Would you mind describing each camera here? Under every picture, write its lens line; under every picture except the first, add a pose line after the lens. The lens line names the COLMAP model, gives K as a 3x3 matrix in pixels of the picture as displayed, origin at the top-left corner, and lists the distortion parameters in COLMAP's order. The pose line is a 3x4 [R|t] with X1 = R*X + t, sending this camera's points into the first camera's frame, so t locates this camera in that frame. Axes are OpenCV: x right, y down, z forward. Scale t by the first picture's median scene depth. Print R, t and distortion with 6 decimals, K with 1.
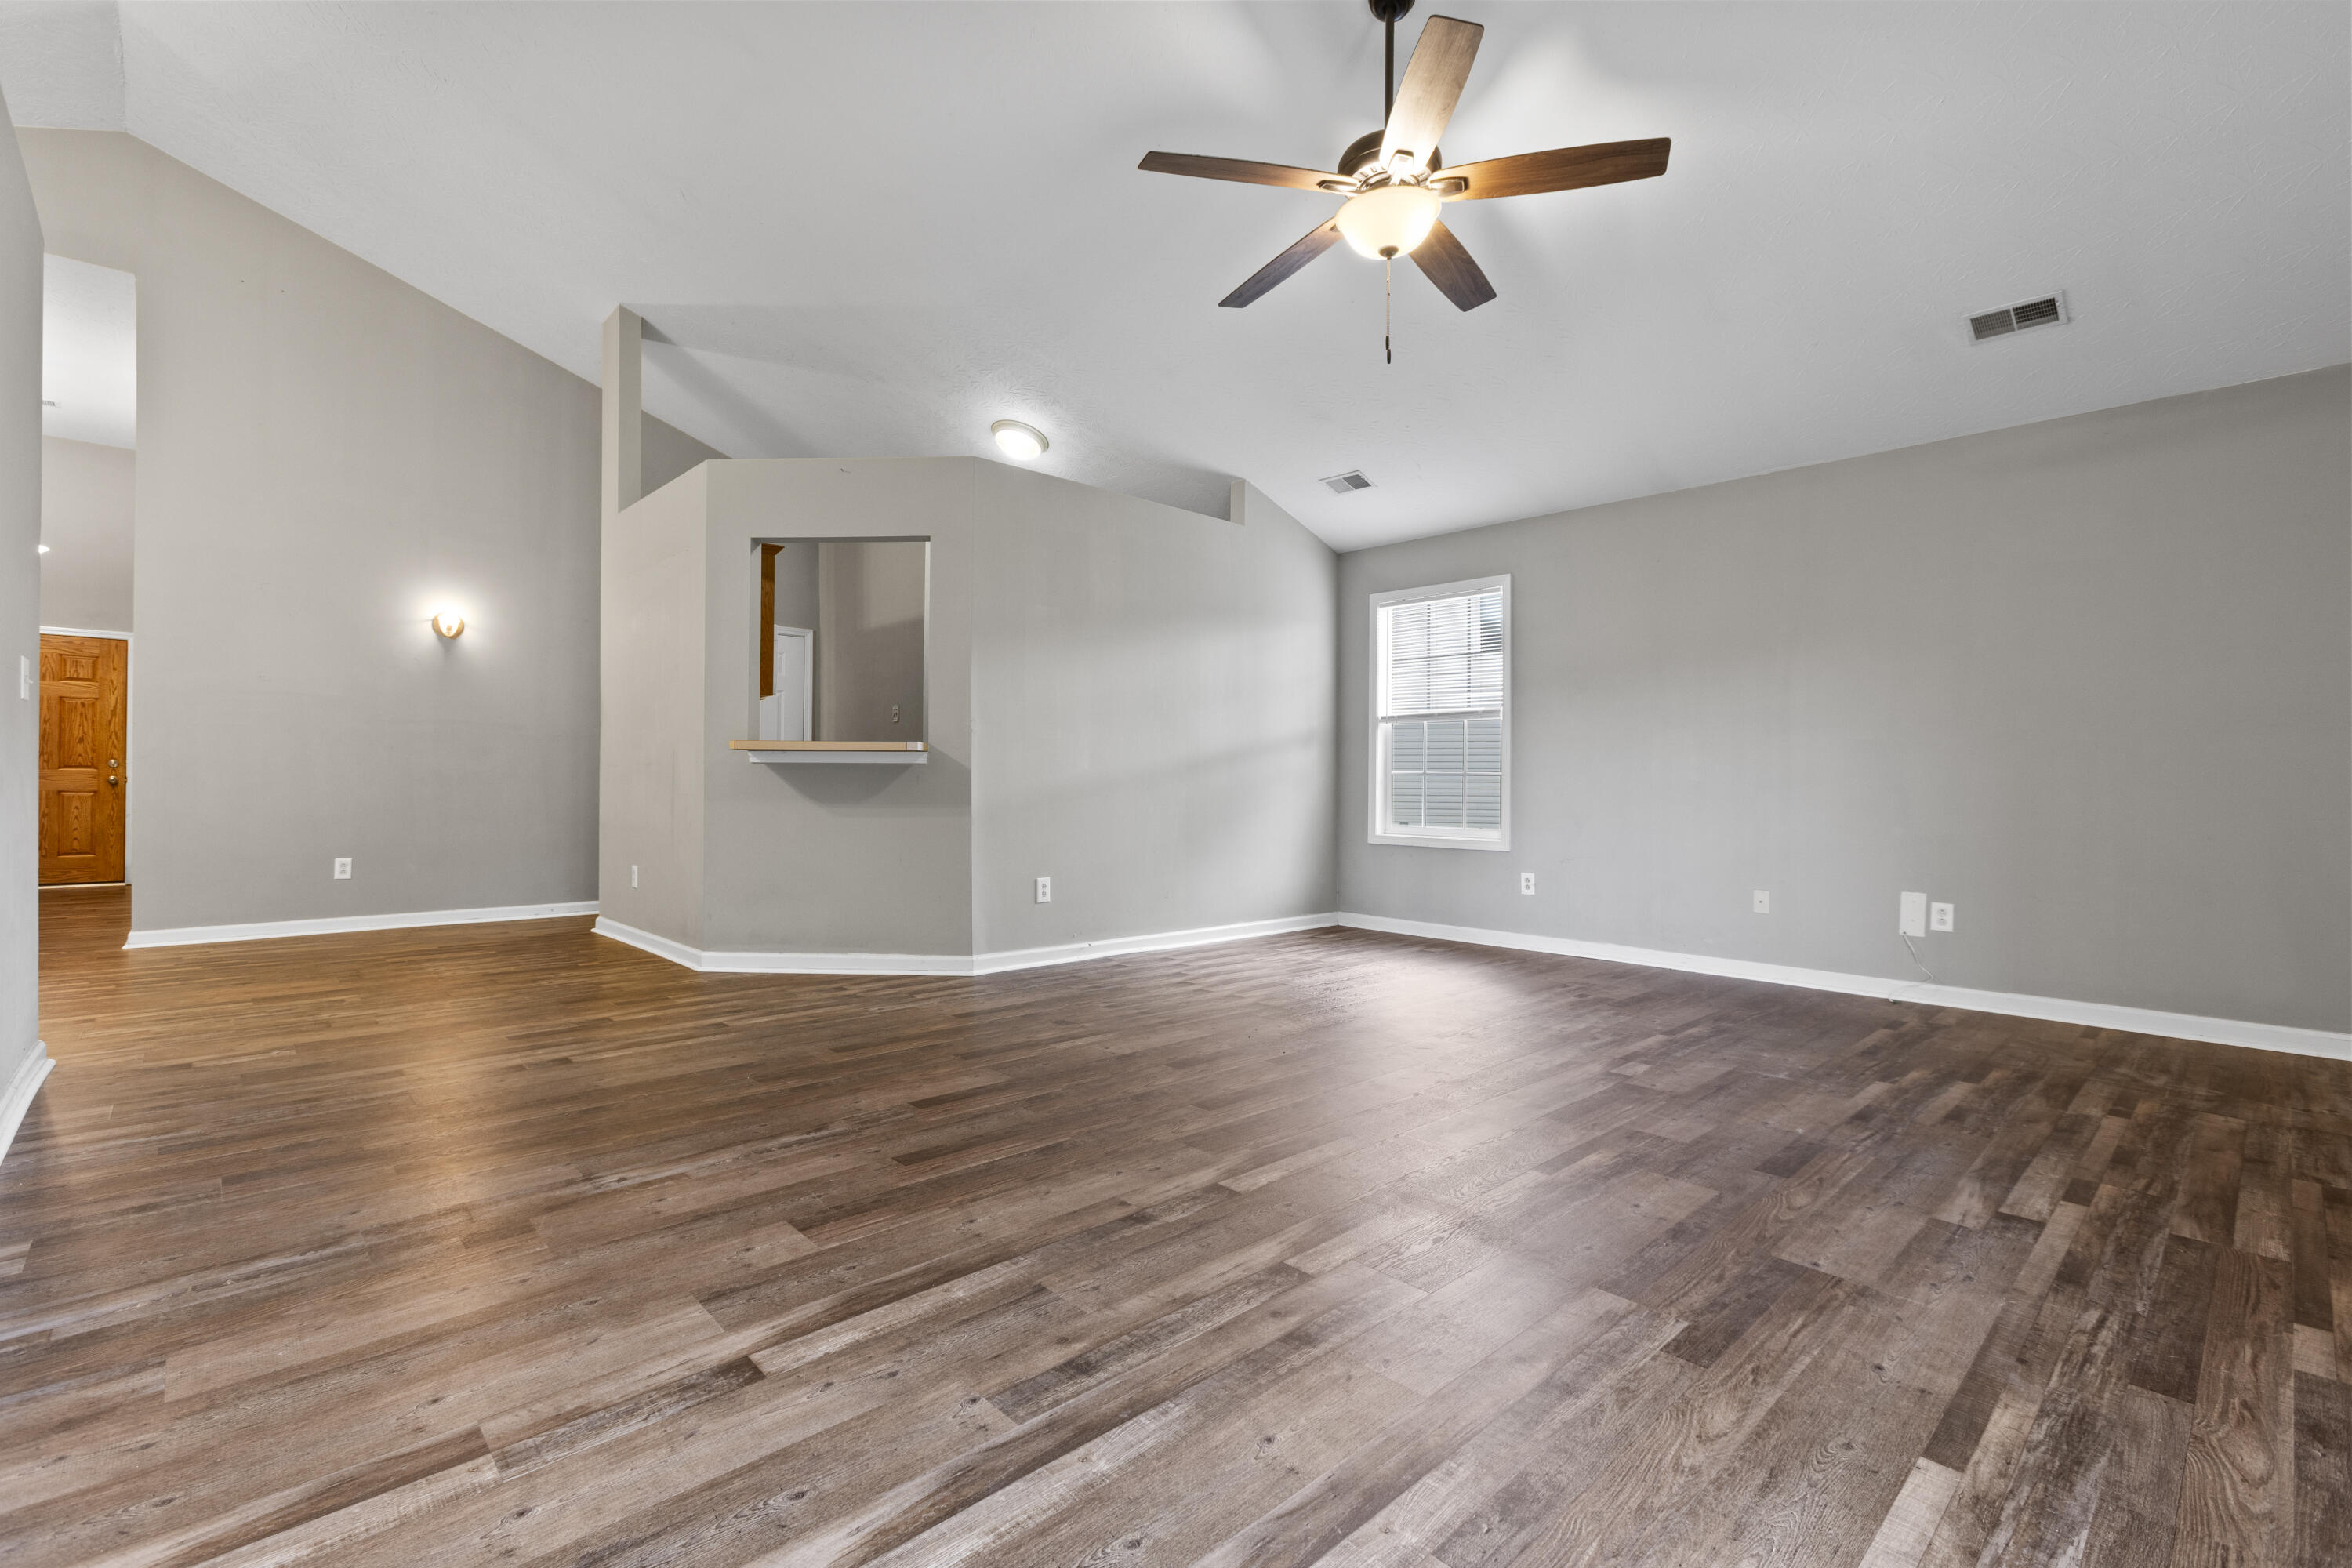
lens RADIAL K [[1048.1, 0, 1172.5], [0, 1048.1, 778.7], [0, 0, 1]] dist [0.001440, 0.000402]
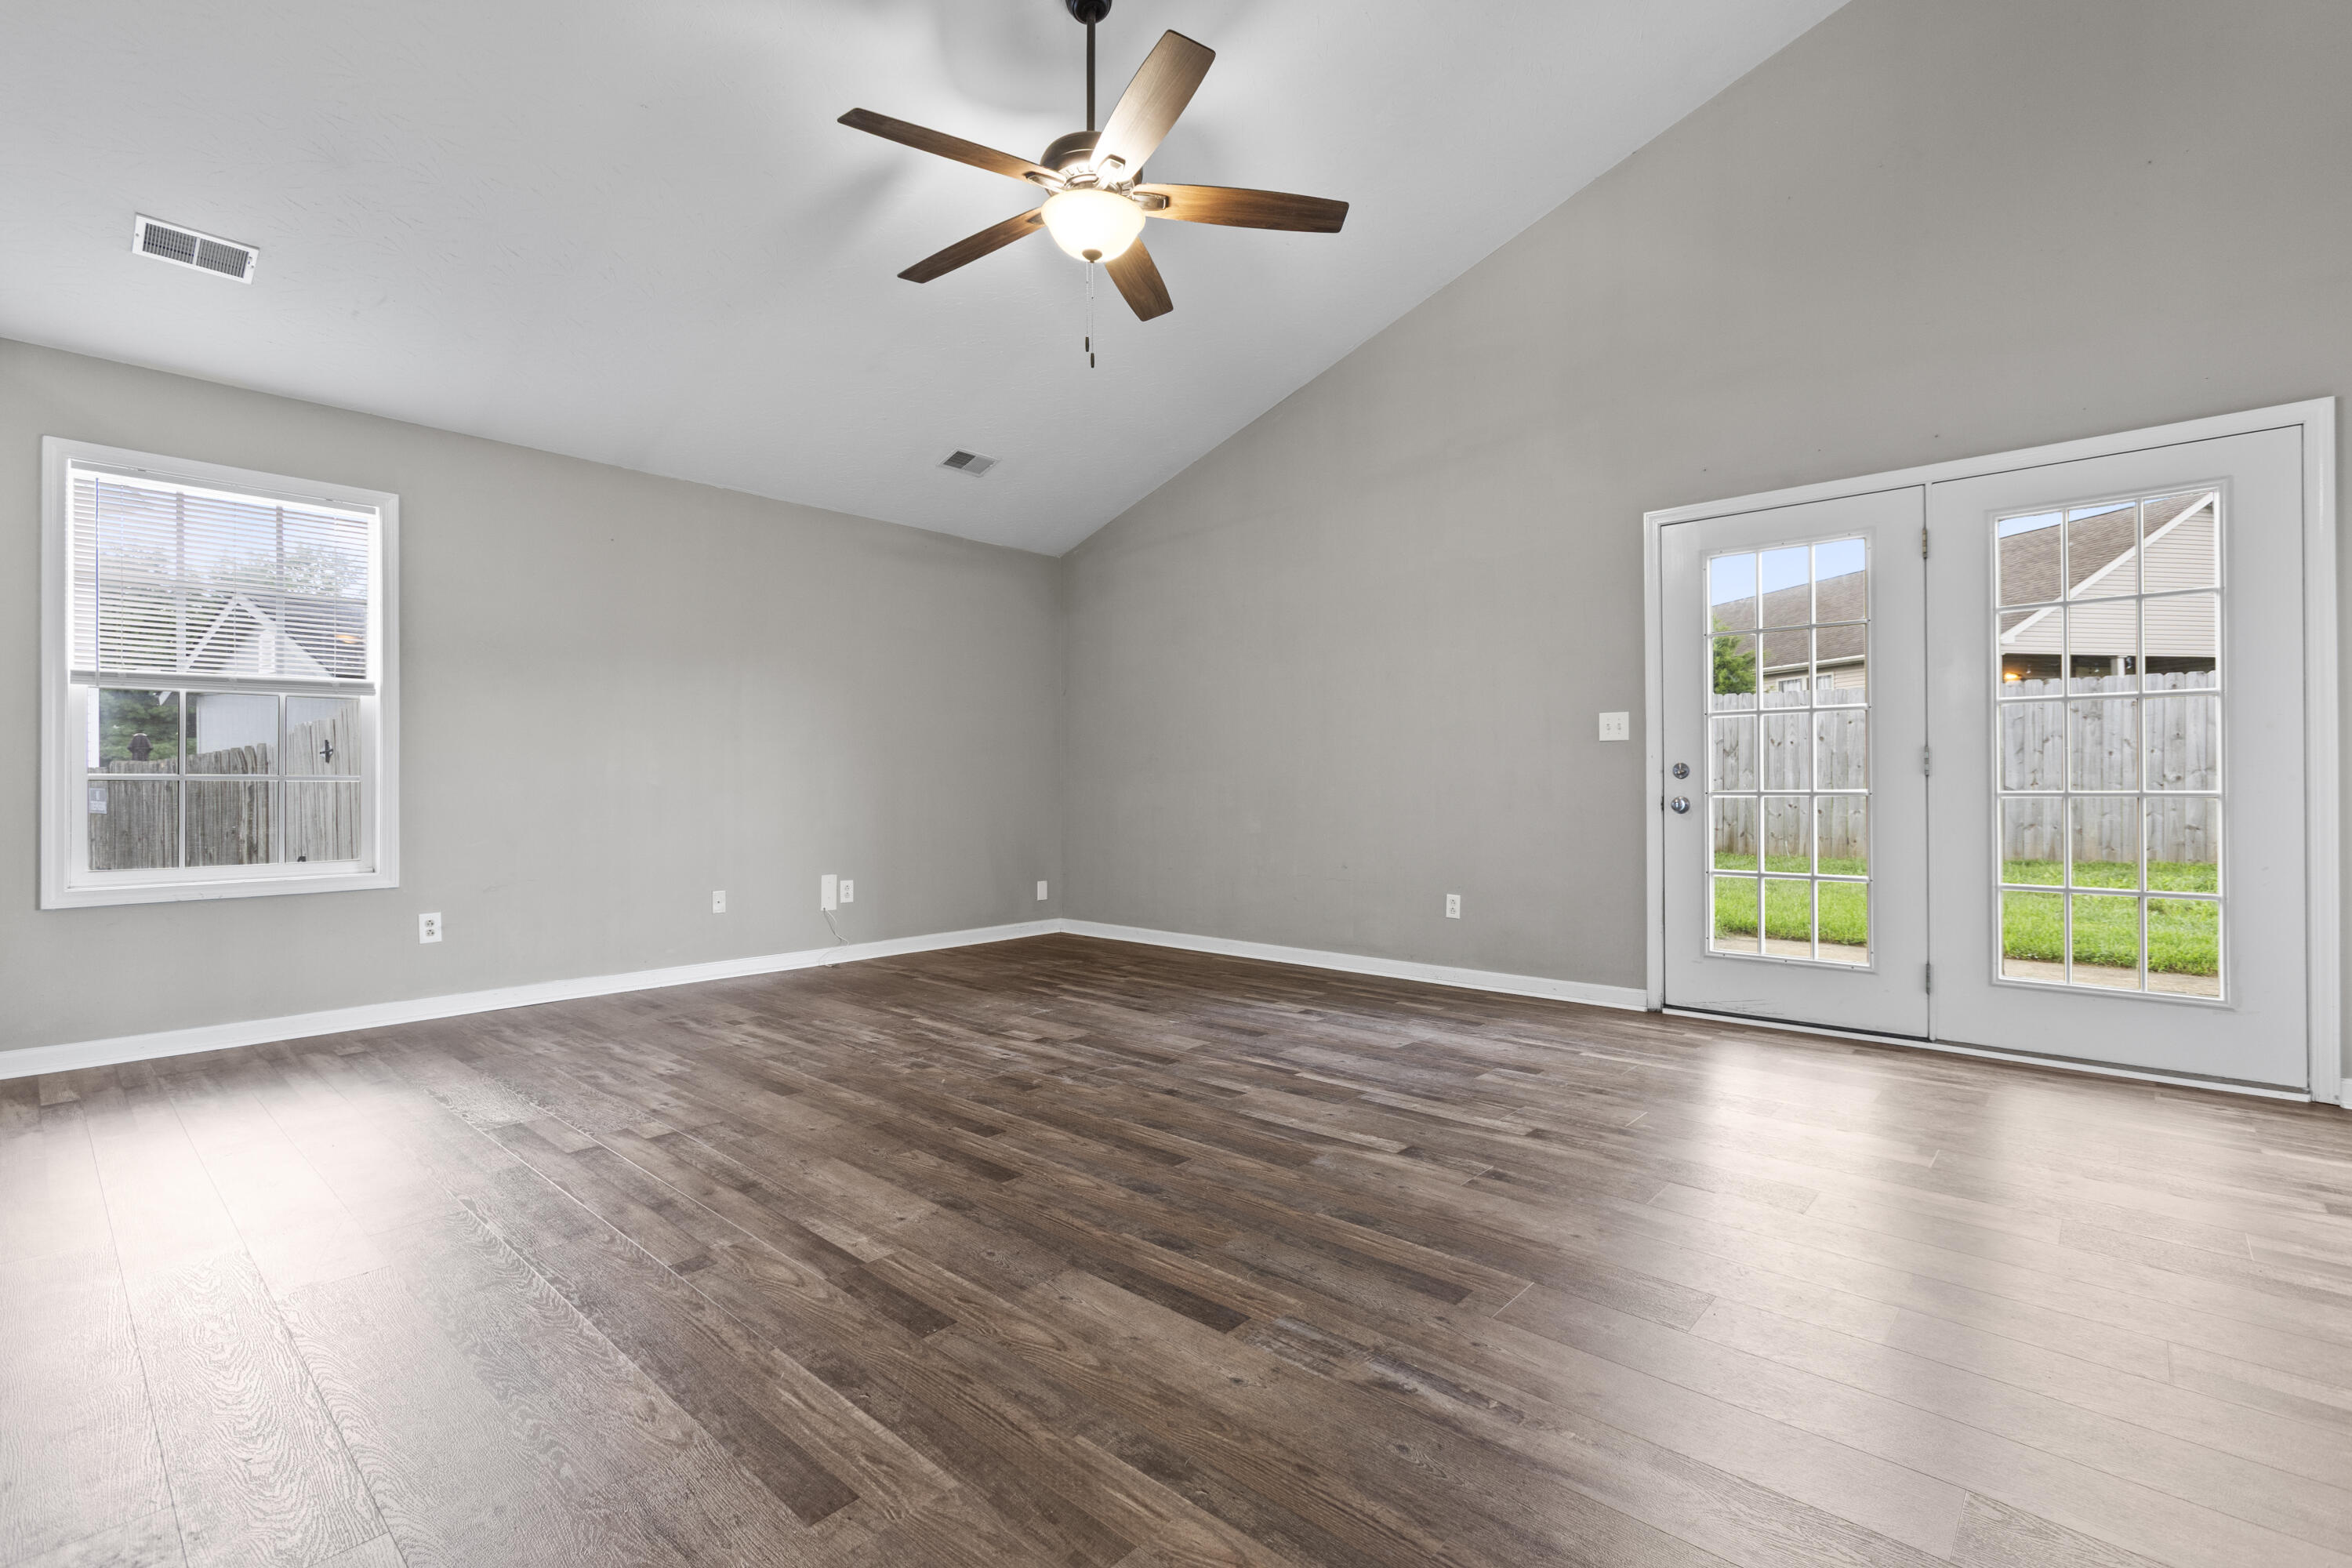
lens RADIAL K [[1048.1, 0, 1172.5], [0, 1048.1, 778.7], [0, 0, 1]] dist [0.001440, 0.000402]
pose [[-0.083361, -0.001112, 0.996519, -0.859918], [-0.000141, 0.999999, 0.001104, -0.008441], [-0.996519, -0.000049, -0.083361, 1.097031]]
